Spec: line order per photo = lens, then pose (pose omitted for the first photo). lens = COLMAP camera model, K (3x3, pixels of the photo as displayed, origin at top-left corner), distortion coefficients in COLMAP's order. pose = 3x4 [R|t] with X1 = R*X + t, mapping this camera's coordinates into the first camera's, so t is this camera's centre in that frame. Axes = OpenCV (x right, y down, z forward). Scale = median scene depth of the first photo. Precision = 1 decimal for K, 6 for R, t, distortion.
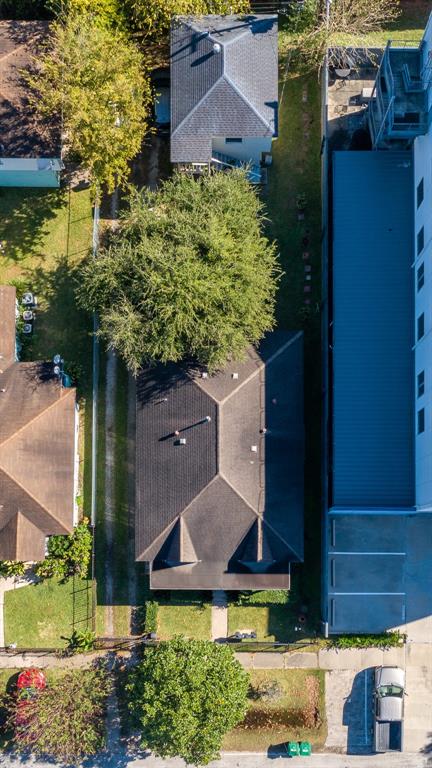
lens RADIAL K [[537.5, 0, 216.0], [0, 537.5, 384.0], [0, 0, 1]] dist [-0.004179, -0.002613]
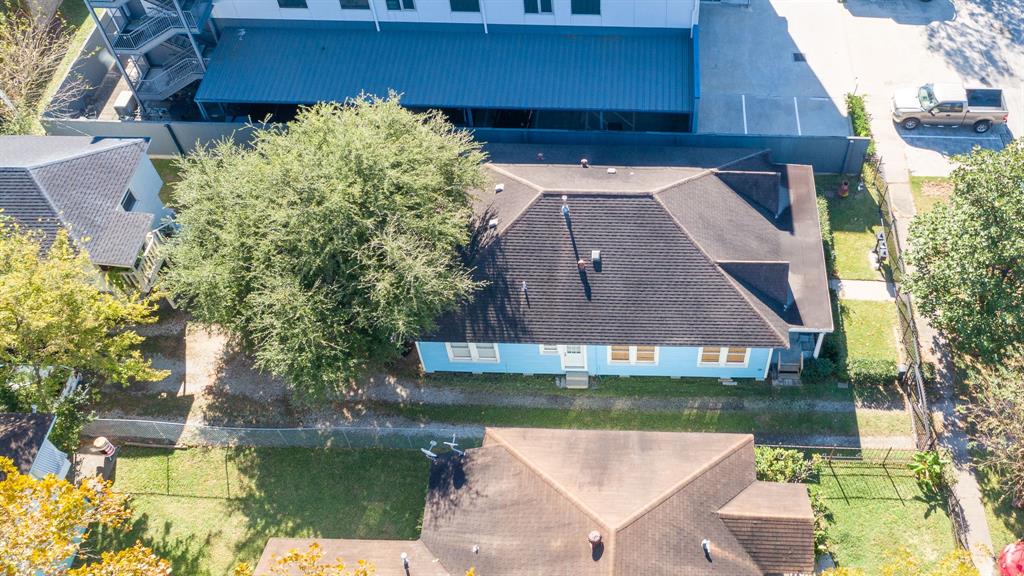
lens RADIAL K [[716.7, 0, 512.0], [0, 716.7, 288.0], [0, 0, 1]] dist [-0.004179, -0.002613]
pose [[0.115739, -0.870027, 0.479226, -0.480941], [0.988585, 0.147753, 0.029488, -0.007534], [-0.096462, 0.470343, 0.877196, 0.286191]]
